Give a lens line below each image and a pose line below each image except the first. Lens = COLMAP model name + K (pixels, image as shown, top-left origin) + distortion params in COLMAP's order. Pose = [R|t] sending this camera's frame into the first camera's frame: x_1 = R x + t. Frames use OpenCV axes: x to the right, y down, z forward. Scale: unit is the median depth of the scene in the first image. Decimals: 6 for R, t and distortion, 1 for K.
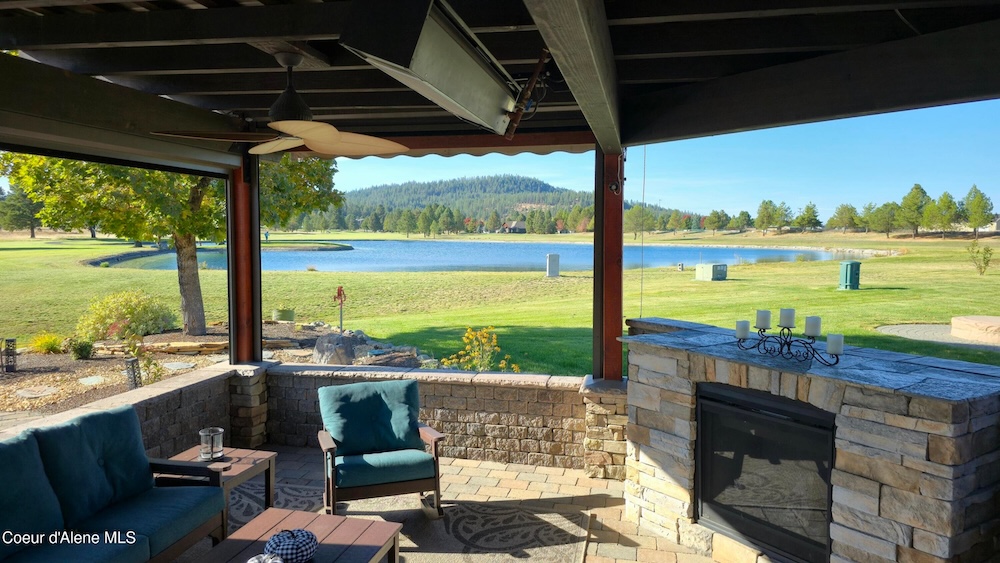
lens RADIAL K [[688.9, 0, 501.2], [0, 688.9, 276.8], [0, 0, 1]] dist [0.022506, -0.004535]
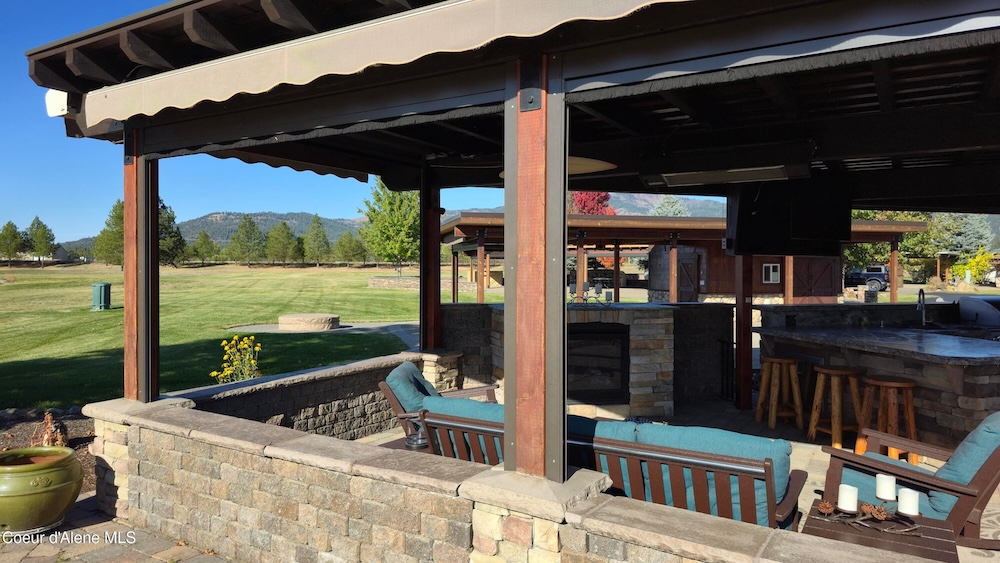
lens RADIAL K [[666.3, 0, 494.3], [0, 666.3, 278.6], [0, 0, 1]] dist [0.001691, -0.002072]
pose [[0.316714, -0.016768, 0.948373, -0.269253], [0.054912, 0.998491, -0.000684, 0.003997], [-0.946930, 0.052294, 0.317157, 0.114379]]
